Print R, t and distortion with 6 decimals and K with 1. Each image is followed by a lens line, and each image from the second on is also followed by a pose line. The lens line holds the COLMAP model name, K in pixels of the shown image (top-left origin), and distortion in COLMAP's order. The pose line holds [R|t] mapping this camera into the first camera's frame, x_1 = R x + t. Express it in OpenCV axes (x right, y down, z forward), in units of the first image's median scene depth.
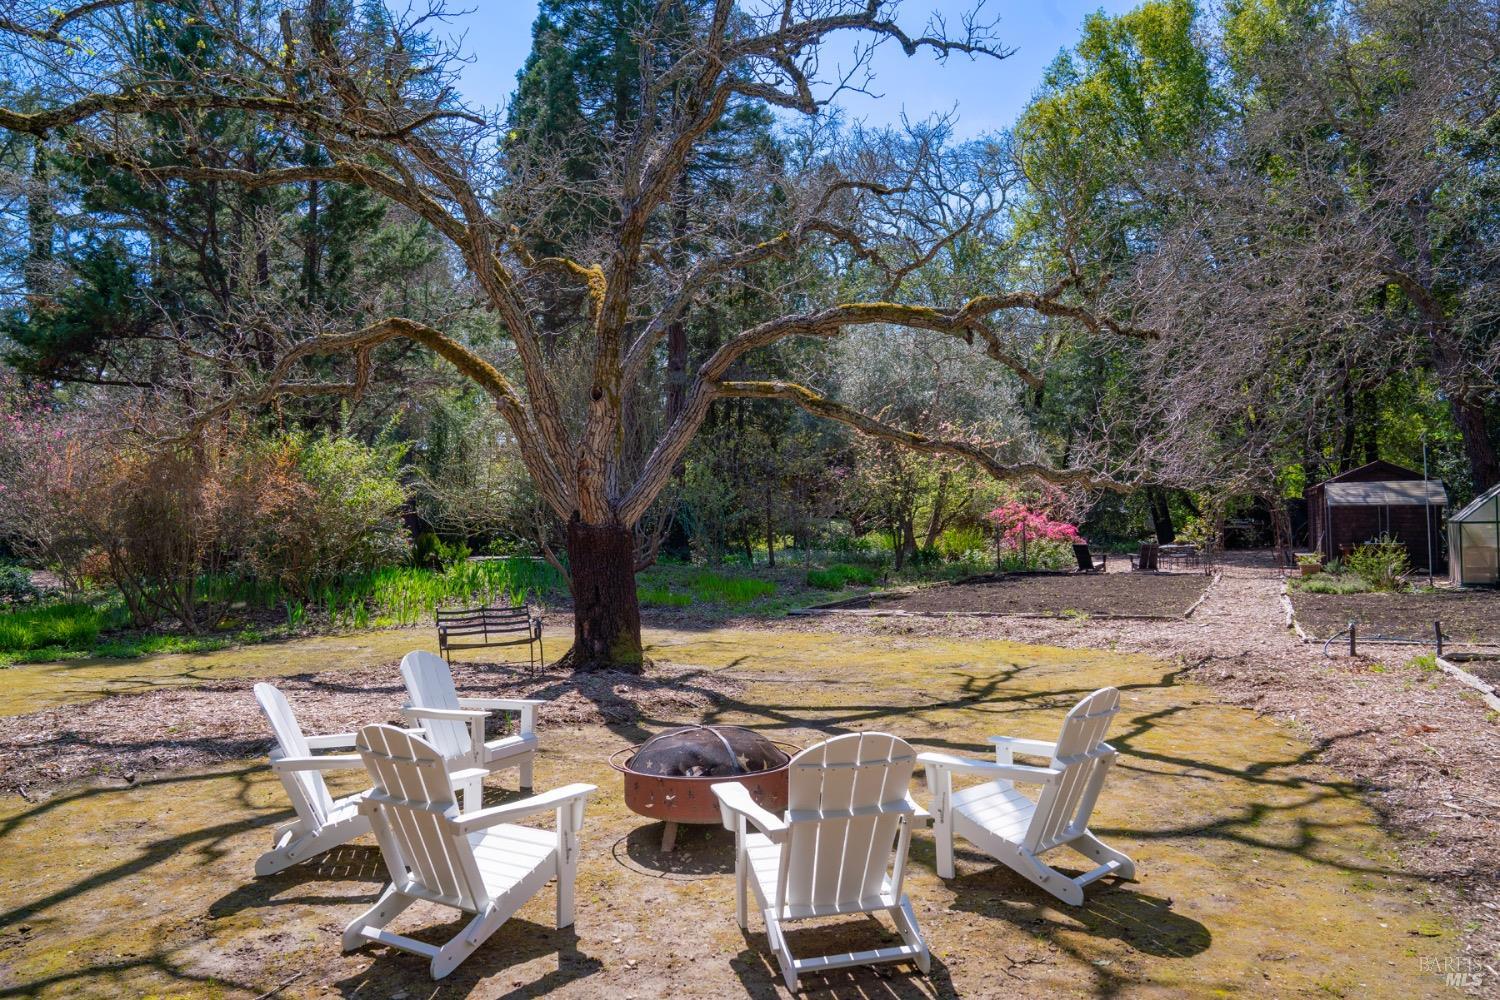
lens RADIAL K [[1041.8, 0, 750.0], [0, 1041.8, 500.0], [0, 0, 1]] dist [-0.135790, 0.111743]
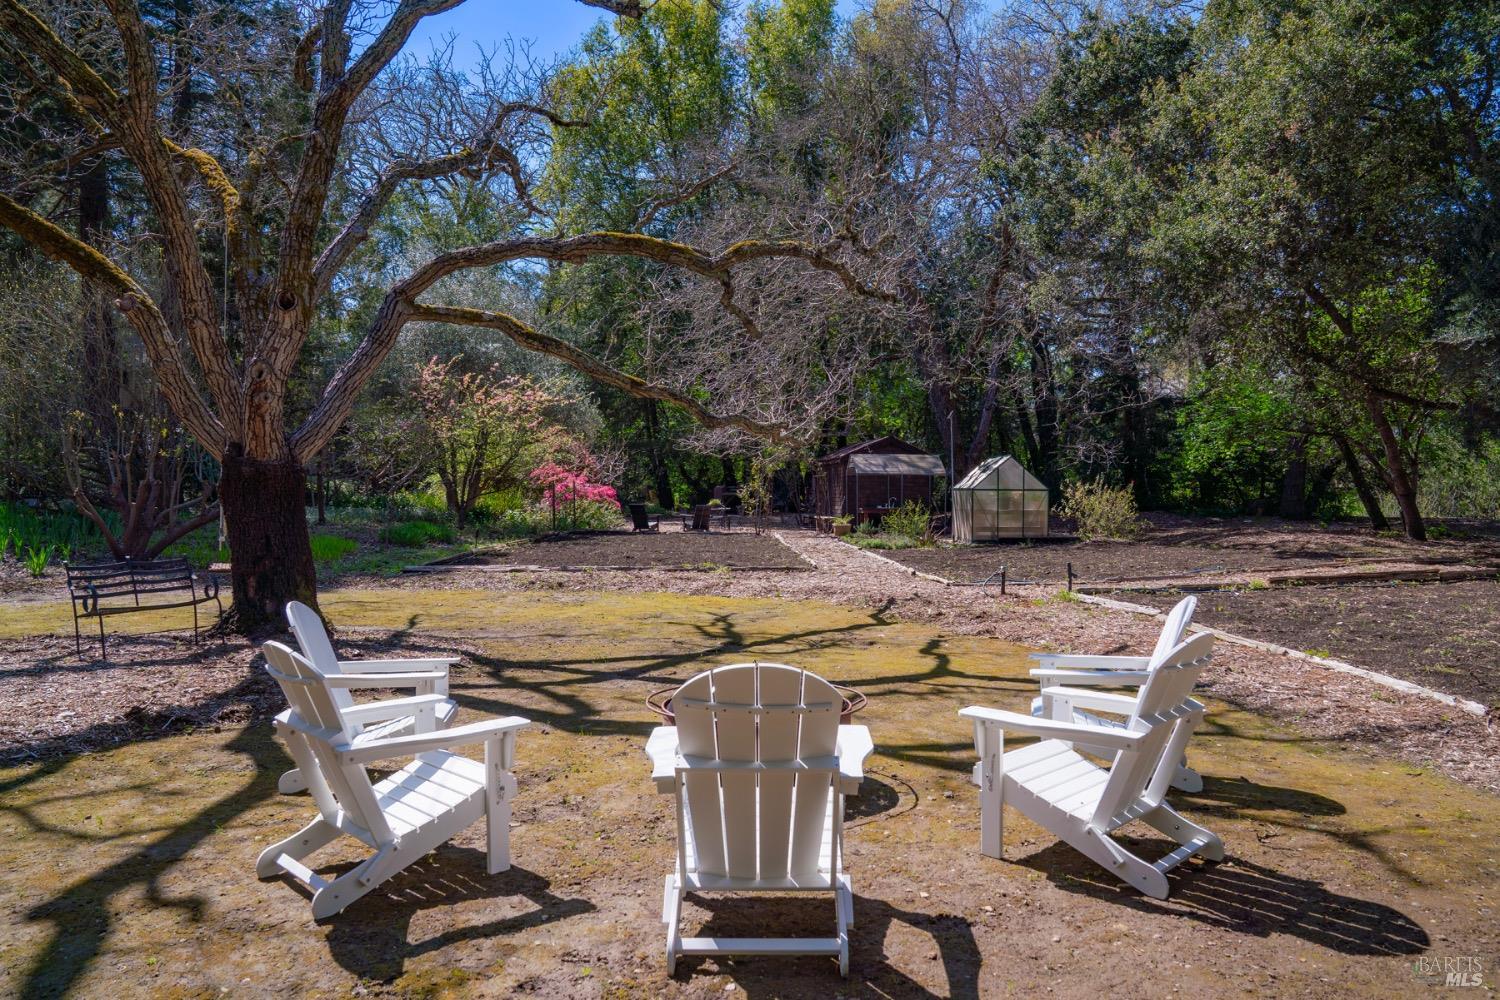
lens RADIAL K [[1041.8, 0, 750.0], [0, 1041.8, 500.0], [0, 0, 1]] dist [-0.135790, 0.111743]
pose [[0.860987, 0.016424, 0.508361, -0.220016], [-0.031957, 0.999251, 0.021842, 0.024401], [-0.507622, -0.035051, 0.860867, 0.102157]]
